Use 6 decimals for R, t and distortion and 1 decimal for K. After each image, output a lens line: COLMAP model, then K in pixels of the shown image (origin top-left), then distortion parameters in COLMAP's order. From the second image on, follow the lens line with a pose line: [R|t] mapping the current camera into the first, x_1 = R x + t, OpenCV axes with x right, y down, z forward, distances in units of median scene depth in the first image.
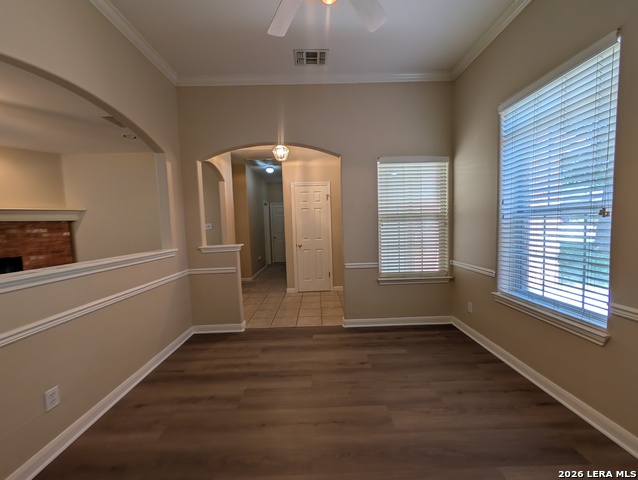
lens RADIAL K [[241.1, 0, 320.0], [0, 241.1, 241.6], [0, 0, 1]] dist [-0.001492, -0.000151]
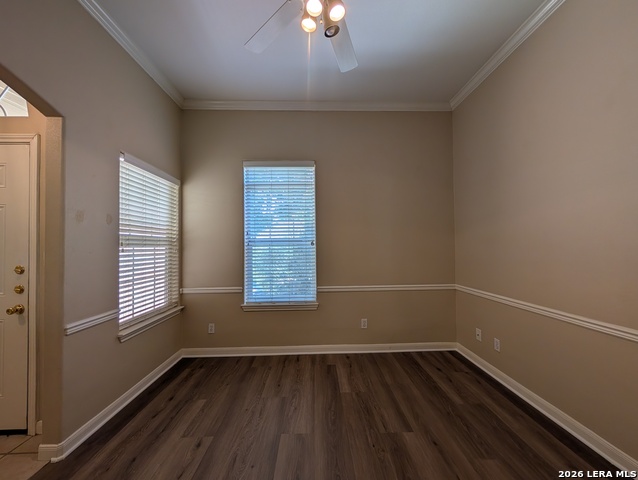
lens RADIAL K [[245.0, 0, 319.0], [0, 245.0, 240.0], [0, 0, 1]] dist [0.000579, 0.000052]
pose [[-0.011931, 0.052402, 0.998555, -0.480716], [0.082827, 0.995246, -0.051239, -0.020111], [-0.996492, 0.082096, -0.016214, 0.515089]]
